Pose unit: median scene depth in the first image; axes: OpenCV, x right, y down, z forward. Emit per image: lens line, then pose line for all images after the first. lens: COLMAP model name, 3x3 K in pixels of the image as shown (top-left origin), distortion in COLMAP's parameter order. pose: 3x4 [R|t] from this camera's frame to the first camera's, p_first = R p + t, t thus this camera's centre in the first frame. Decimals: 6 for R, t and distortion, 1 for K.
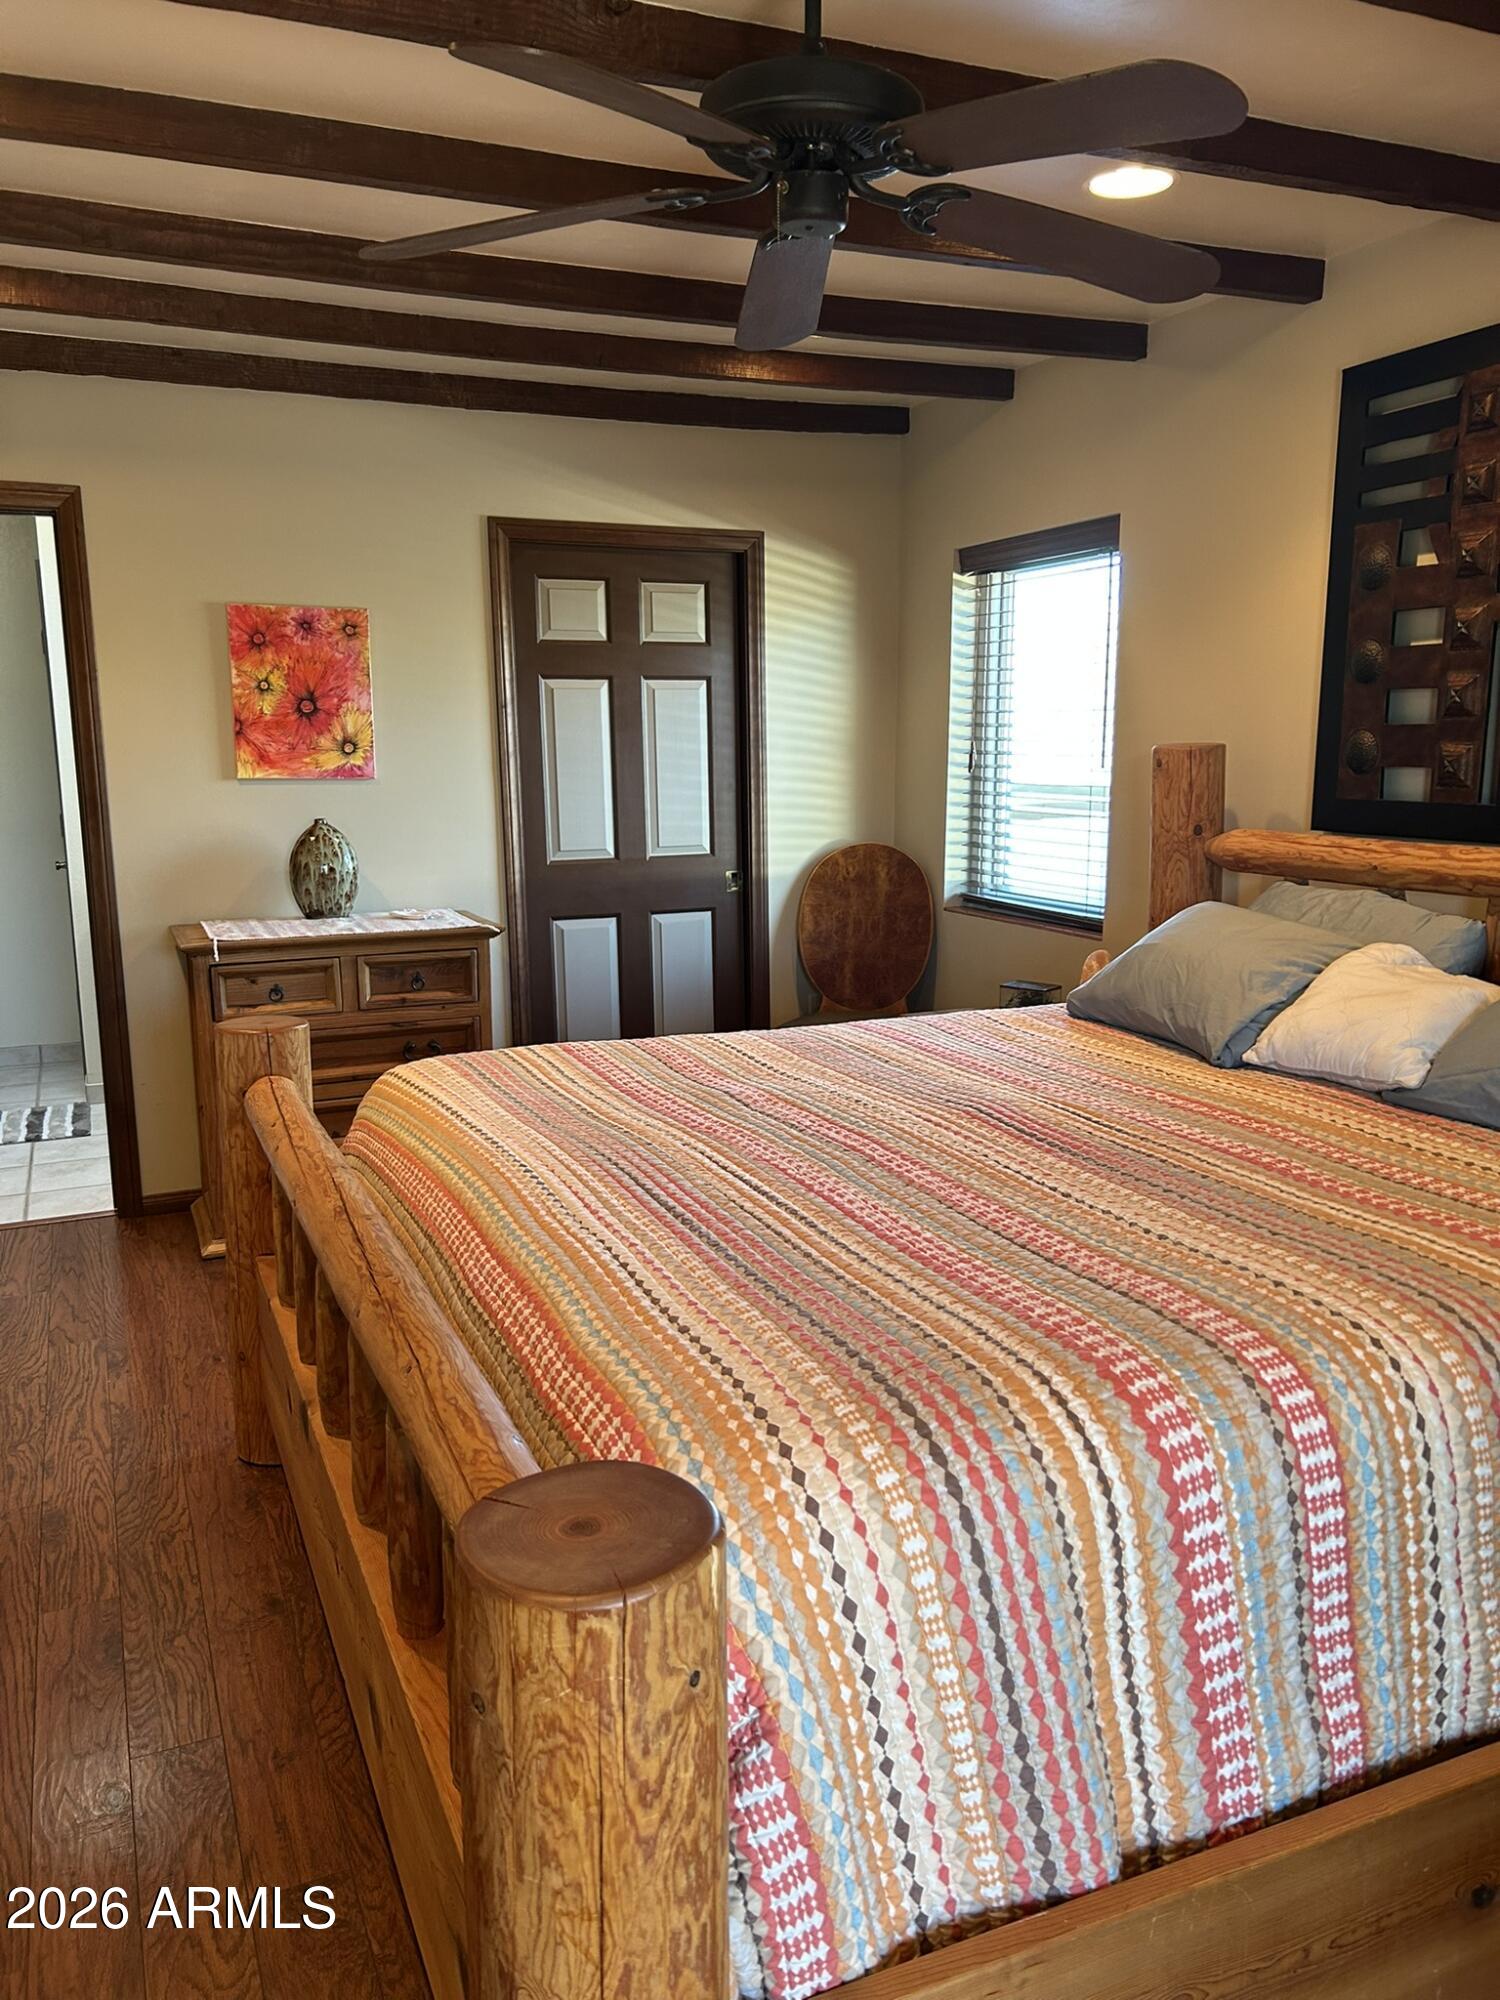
lens RADIAL K [[1513.5, 0, 750.0], [0, 1513.5, 1000.0], [0, 0, 1]] dist [0.025940, -0.040261]
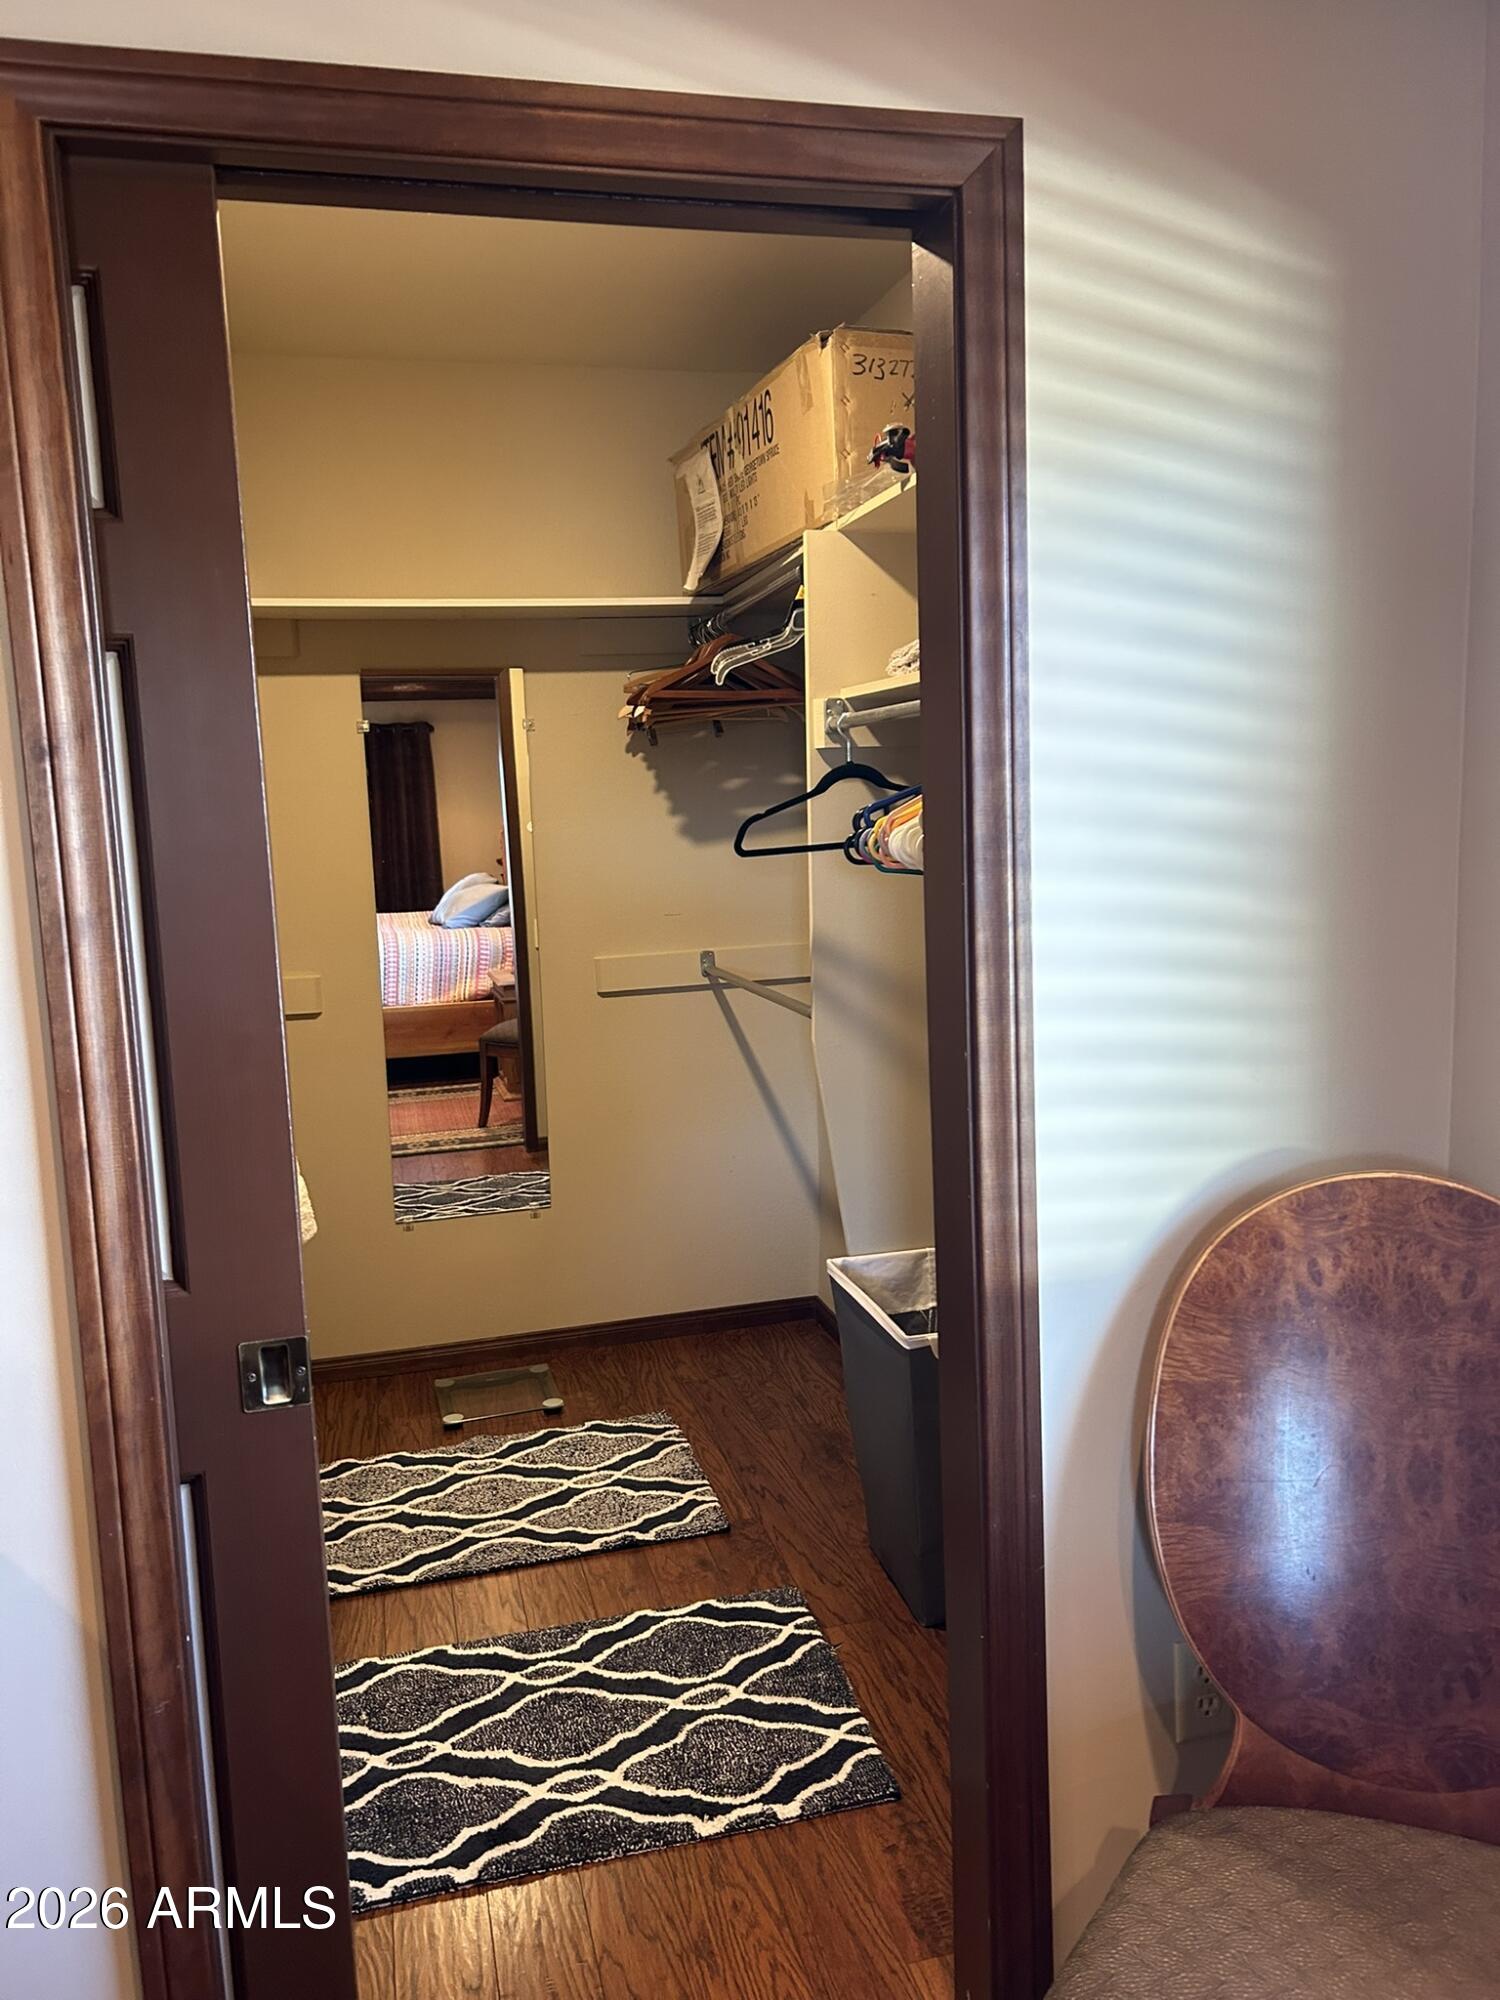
lens RADIAL K [[1513.5, 0, 750.0], [0, 1513.5, 1000.0], [0, 0, 1]] dist [0.025940, -0.040261]
pose [[0.984595, 0.001189, -0.174847, 0.008717], [-0.005223, 0.999731, -0.022610, -0.133539], [0.174773, 0.023175, 0.984336, 0.701126]]
